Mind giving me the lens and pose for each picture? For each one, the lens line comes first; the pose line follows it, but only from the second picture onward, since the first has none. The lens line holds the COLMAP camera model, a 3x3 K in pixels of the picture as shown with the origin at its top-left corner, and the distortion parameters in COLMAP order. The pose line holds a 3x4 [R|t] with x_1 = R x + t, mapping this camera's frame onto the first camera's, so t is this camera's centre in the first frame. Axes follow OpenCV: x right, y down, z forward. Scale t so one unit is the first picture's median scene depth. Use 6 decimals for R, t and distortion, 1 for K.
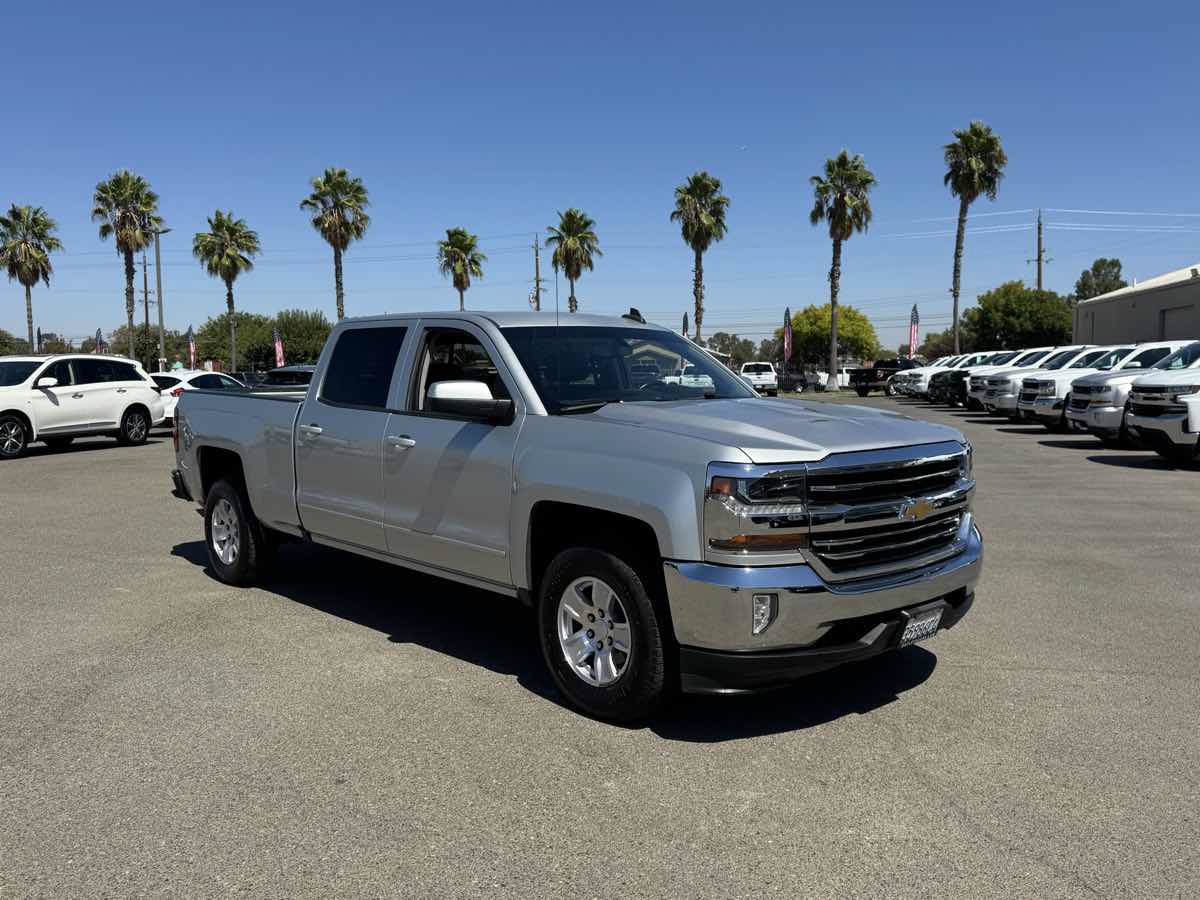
lens RADIAL K [[981.7, 0, 600.0], [0, 981.7, 450.0], [0, 0, 1]] dist [0.145184, -0.284242]
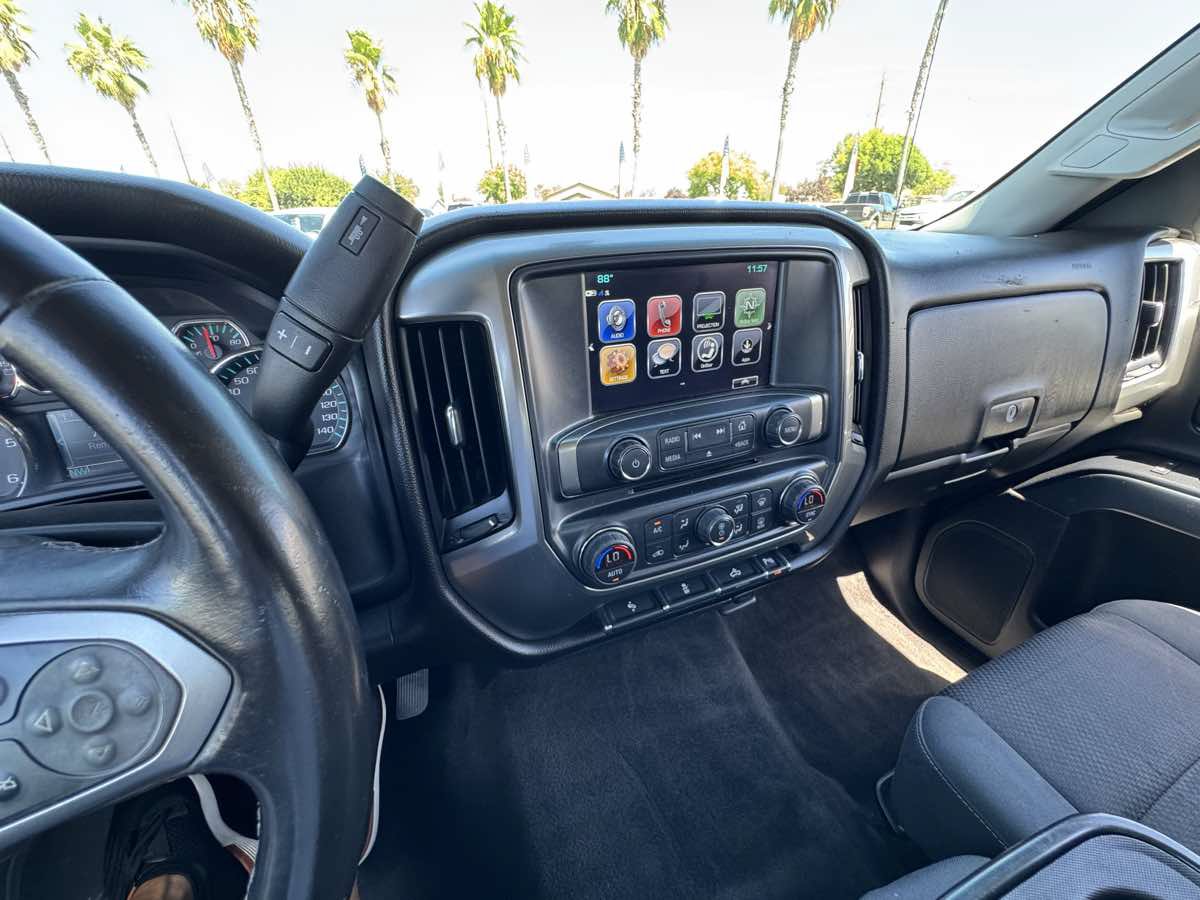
lens RADIAL K [[474.6, 0, 600.0], [0, 474.6, 450.0], [0, 0, 1]] dist [-0.008792, 0.000321]
pose [[0.994552, -0.053728, 0.089332, 0.010147], [0.016257, 0.926404, 0.376181, -0.037948], [-0.102969, -0.372679, 0.922230, 0.521429]]
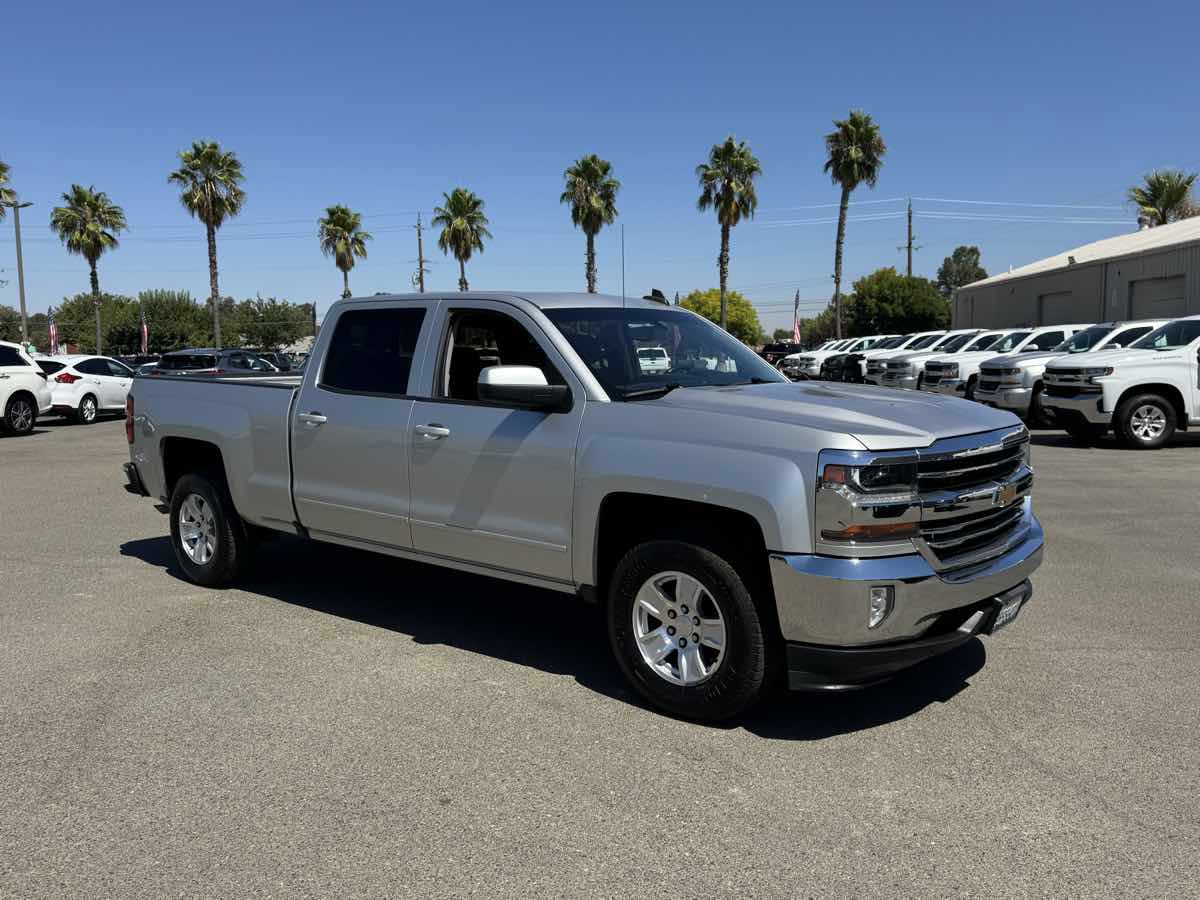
lens RADIAL K [[980.7, 0, 597.0], [0, 980.7, 451.4], [0, 0, 1]] dist [0.148298, -0.278383]
pose [[0.992852, -0.013119, 0.118633, -0.015761], [0.010978, 0.999765, 0.018685, -0.000456], [-0.118850, -0.017249, 0.992762, 0.005353]]
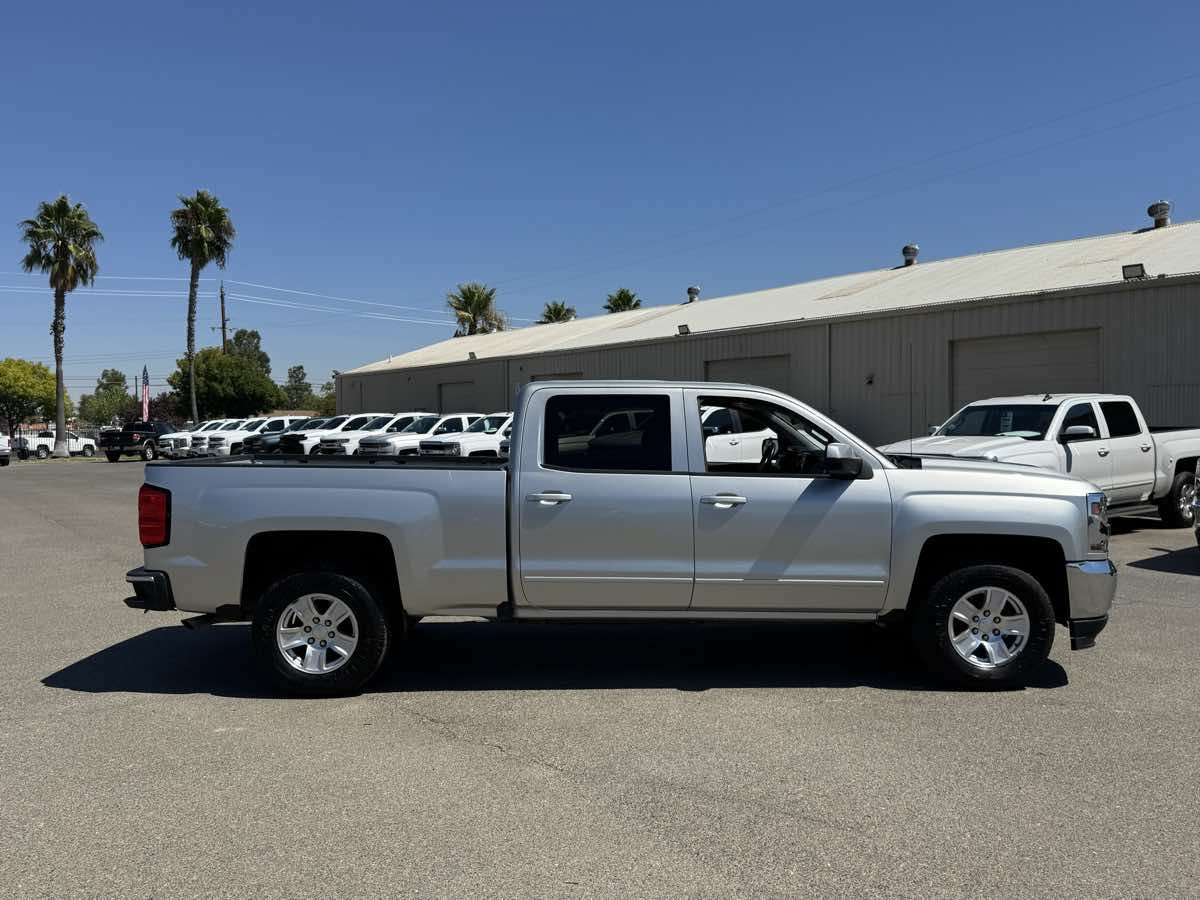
lens RADIAL K [[981.7, 0, 600.0], [0, 981.7, 450.0], [0, 0, 1]] dist [0.145184, -0.284242]
pose [[0.671704, -0.014904, 0.740669, -0.111928], [0.061678, 0.997452, -0.035864, -0.003410], [-0.738247, 0.069773, 0.670912, 0.036775]]
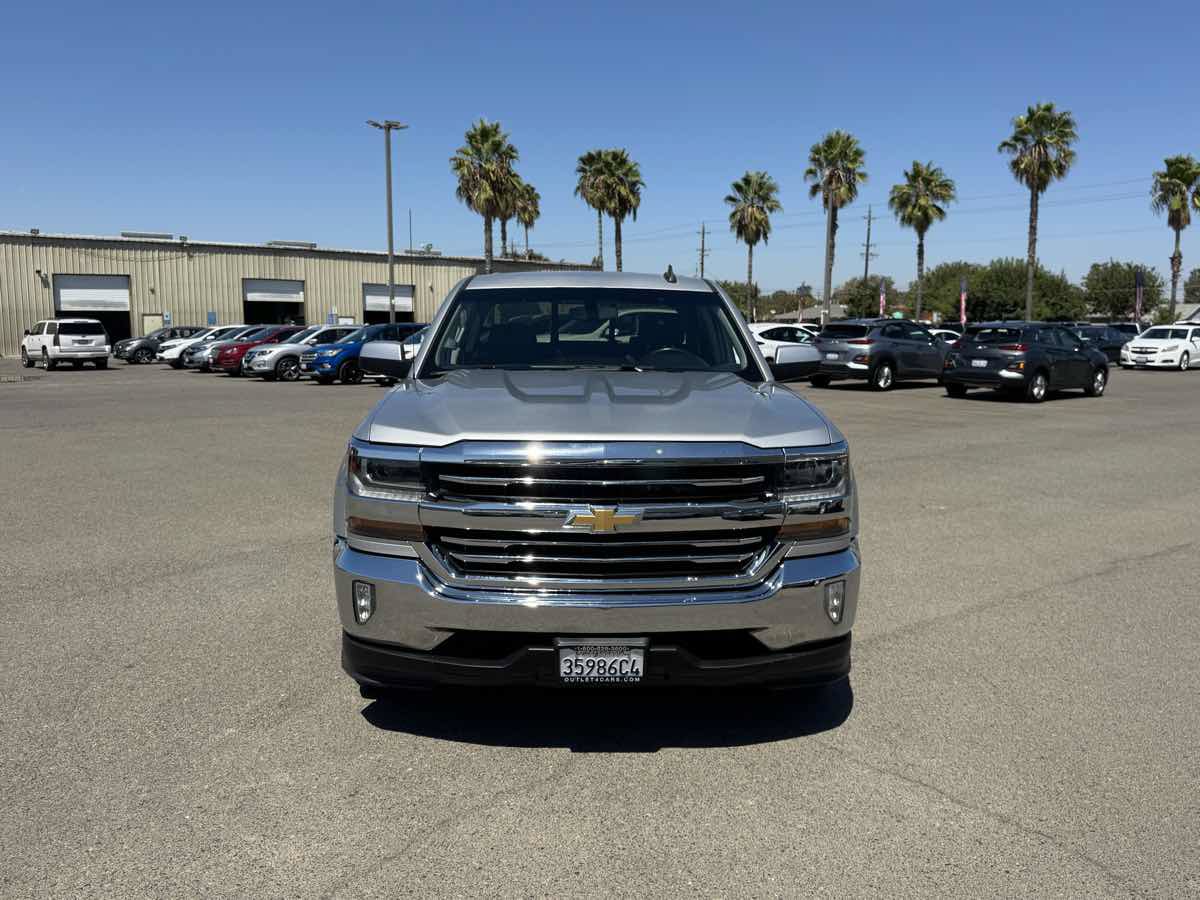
lens RADIAL K [[981.7, 0, 600.0], [0, 981.7, 450.0], [0, 0, 1]] dist [0.145184, -0.284242]
pose [[0.756210, 0.100422, -0.646578, 0.065819], [-0.068220, 0.994868, 0.074729, -0.004514], [0.650763, -0.012402, 0.759179, 0.031179]]
